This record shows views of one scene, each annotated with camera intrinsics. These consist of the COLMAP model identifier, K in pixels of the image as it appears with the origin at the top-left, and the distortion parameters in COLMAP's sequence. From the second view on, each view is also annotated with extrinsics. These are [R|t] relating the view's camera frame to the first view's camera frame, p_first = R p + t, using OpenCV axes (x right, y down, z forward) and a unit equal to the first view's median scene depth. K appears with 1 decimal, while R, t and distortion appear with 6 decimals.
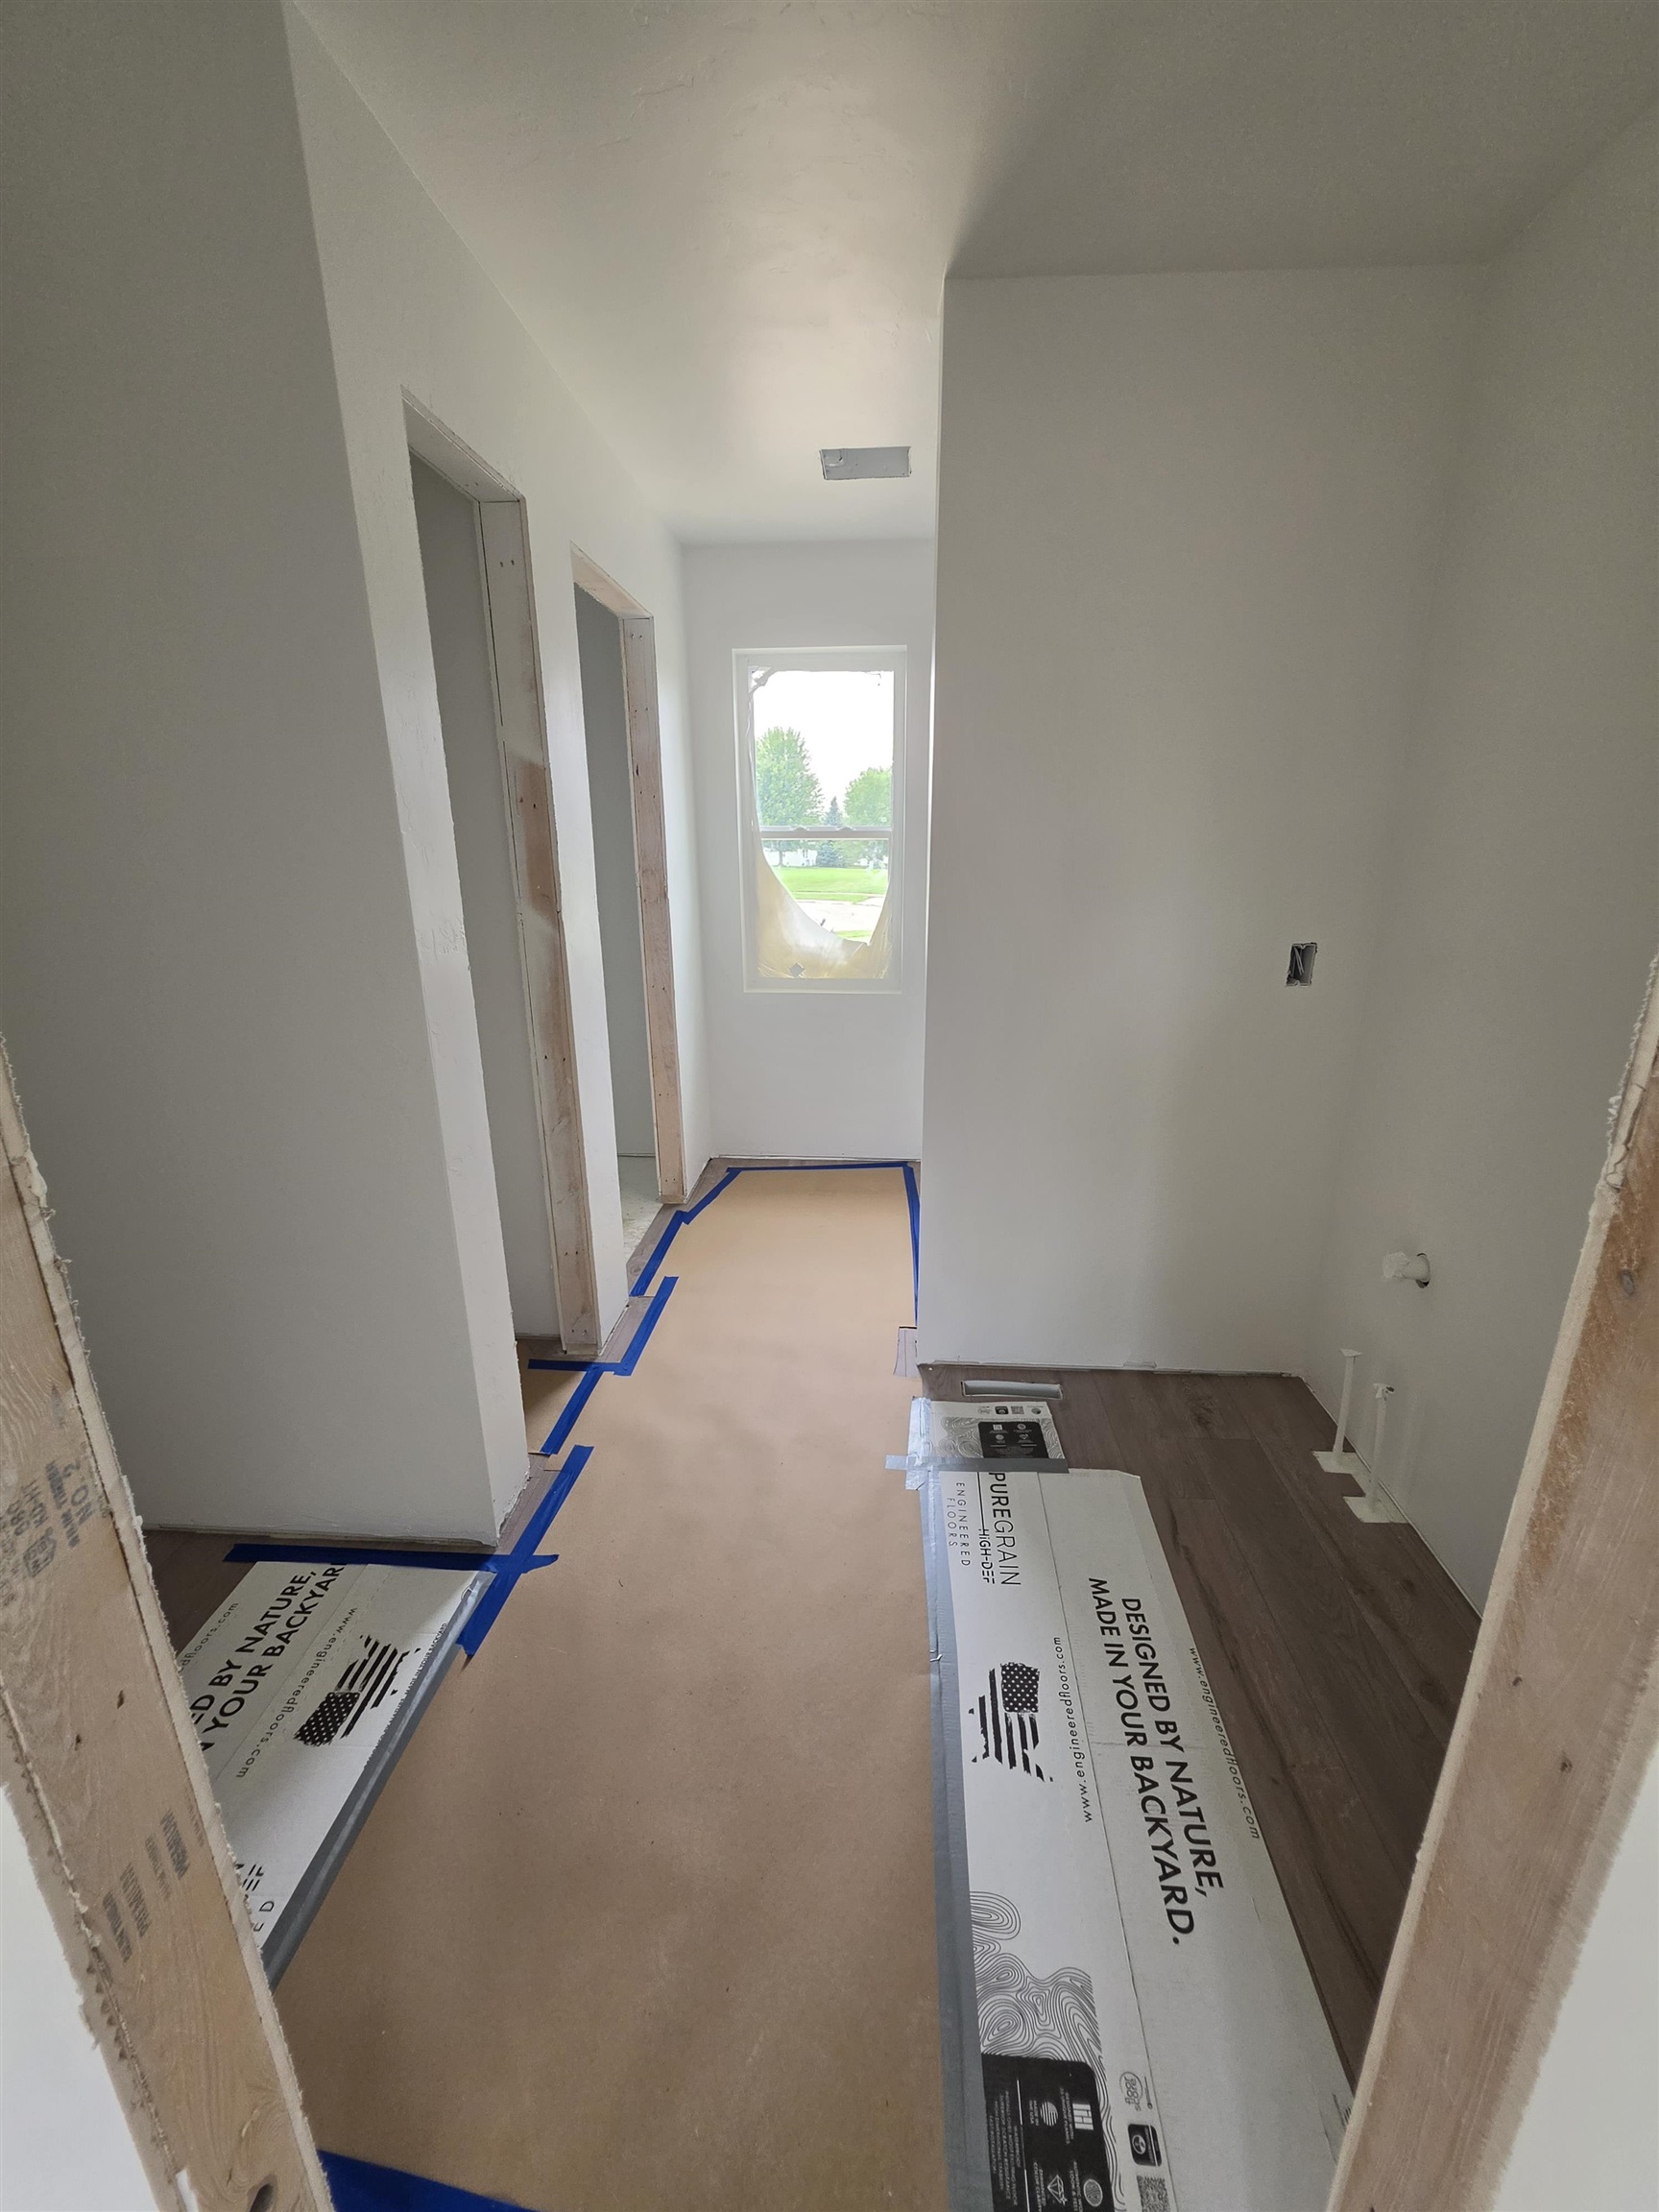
lens RADIAL K [[889.7, 0, 830.0], [0, 889.7, 1103.1], [0, 0, 1]] dist [-0.003334, 0.000061]
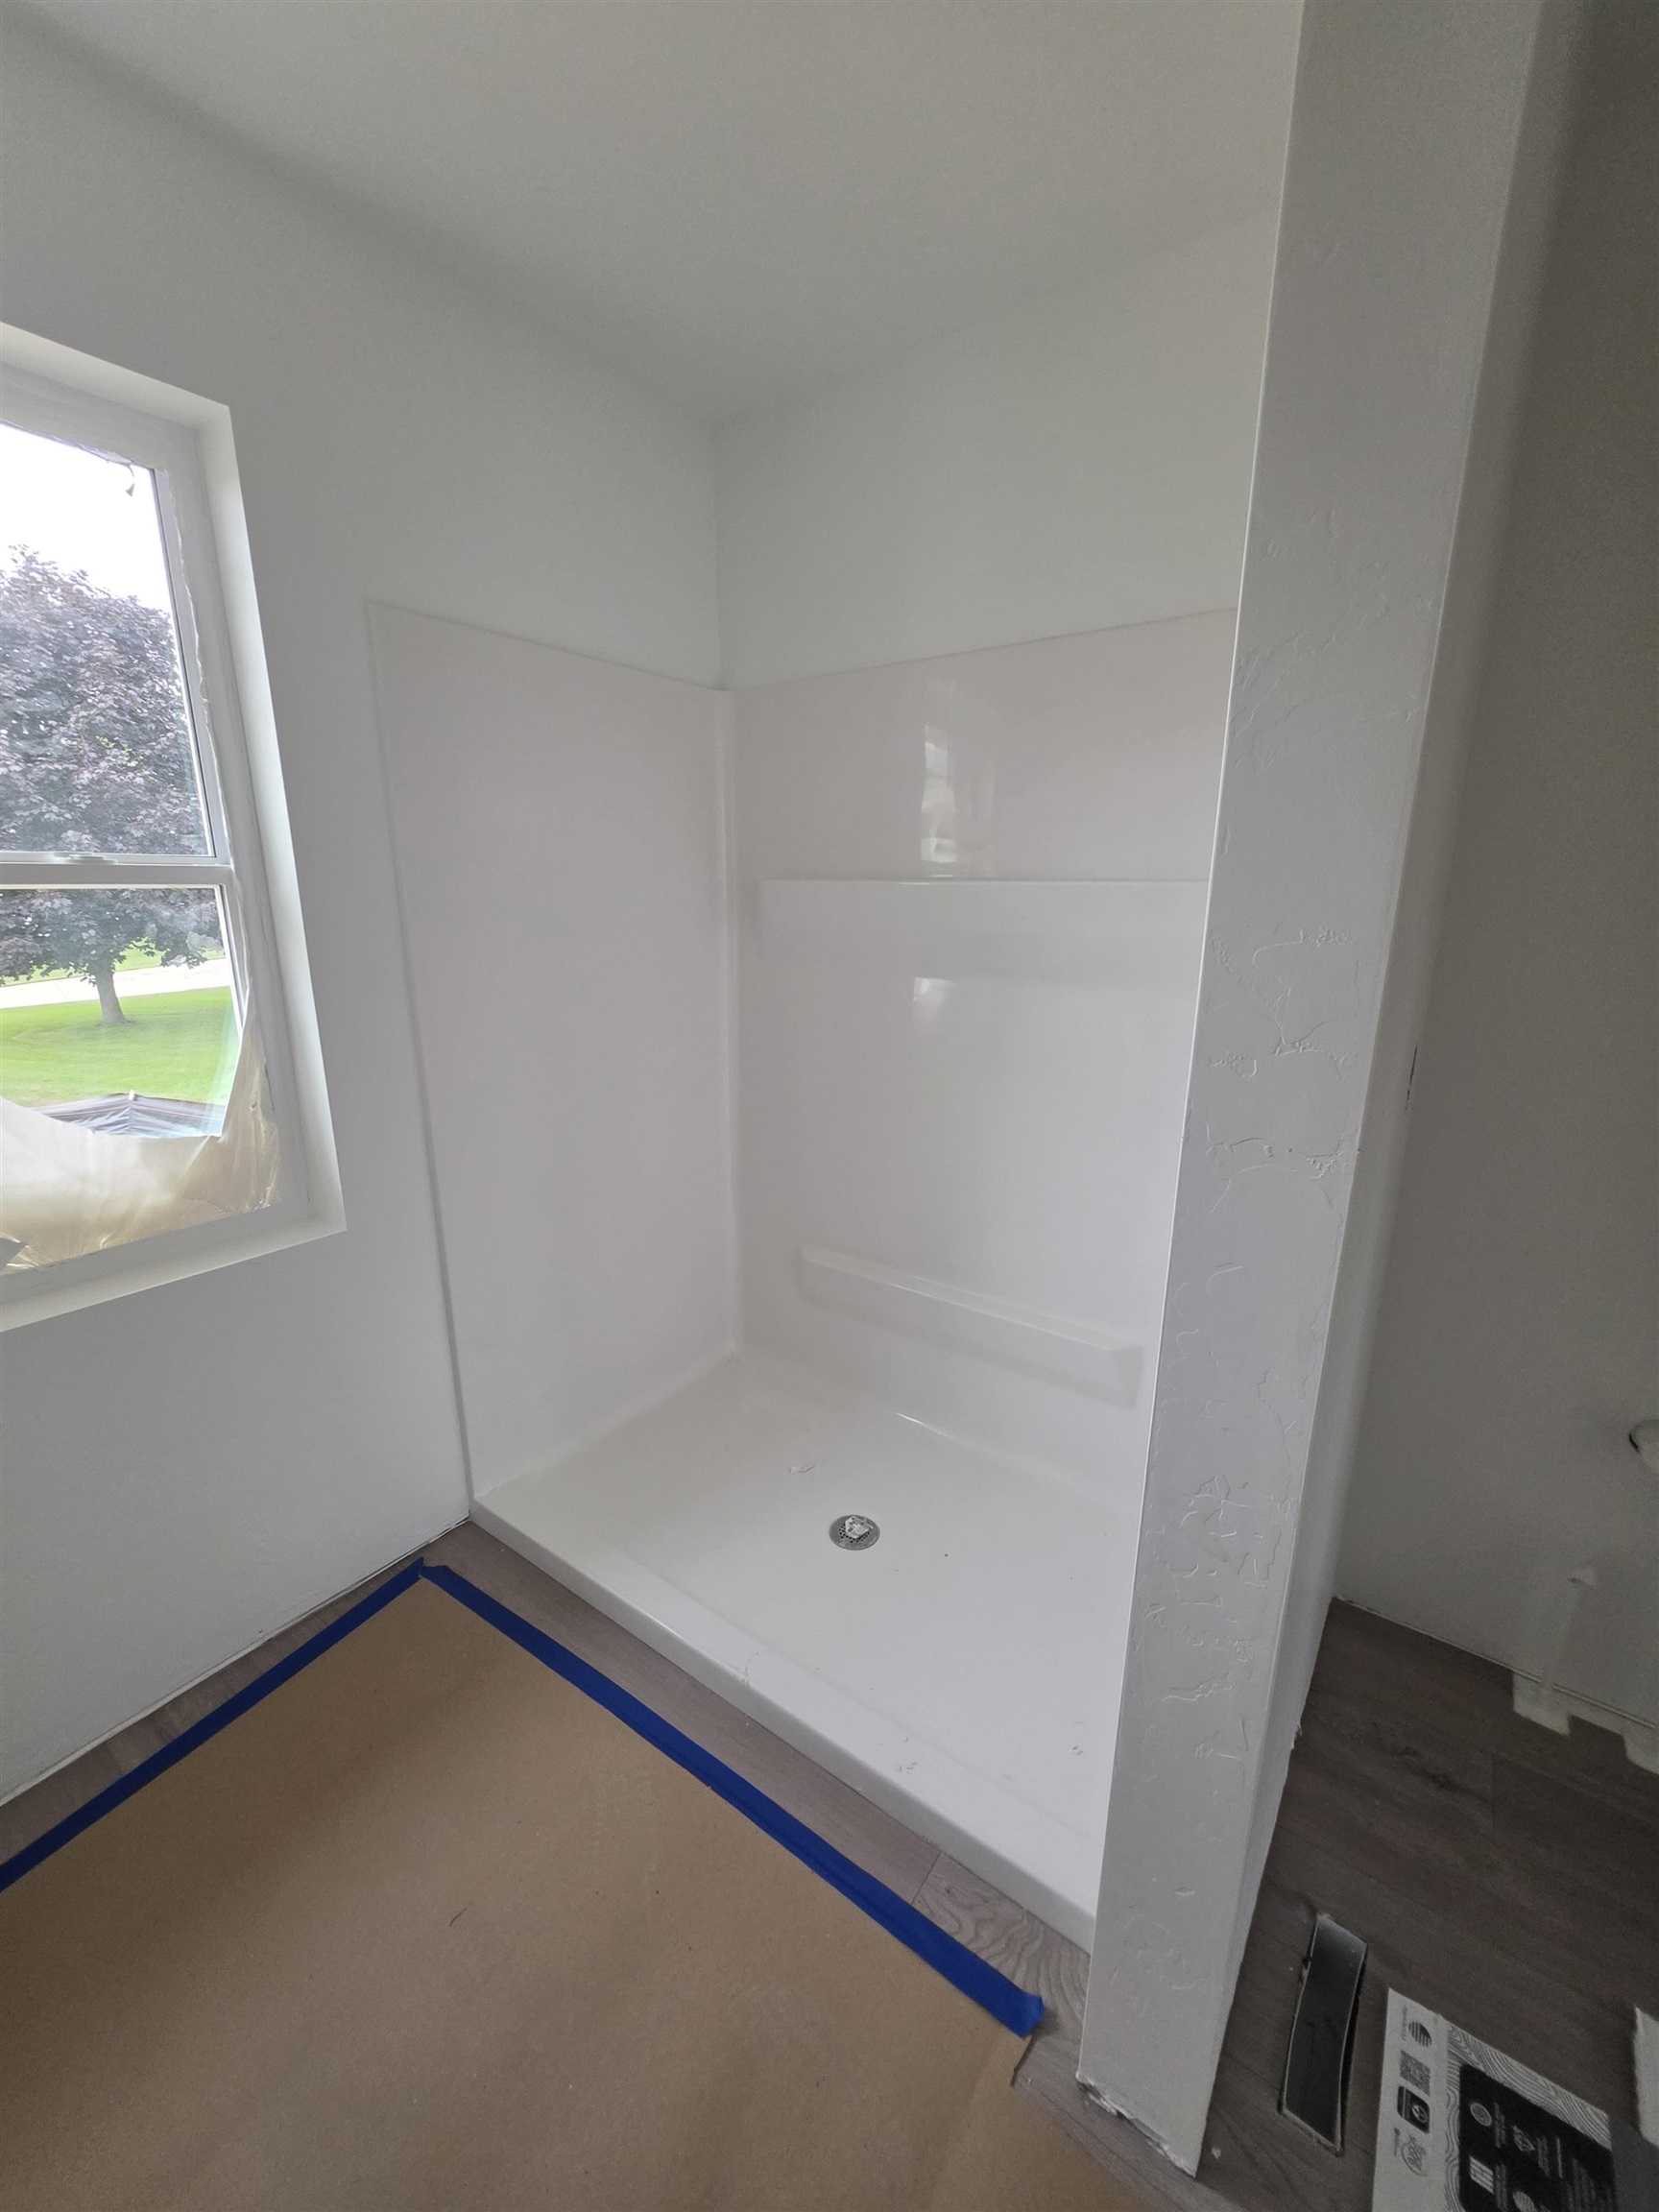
lens RADIAL K [[889.7, 0, 823.6], [0, 889.7, 1113.9], [0, 0, 1]] dist [-0.003334, 0.000061]
pose [[0.535831, -0.211040, 0.817525, -0.236955], [0.243453, 0.965752, 0.089737, -0.268158], [-0.808465, 0.150945, 0.568858, 0.916547]]
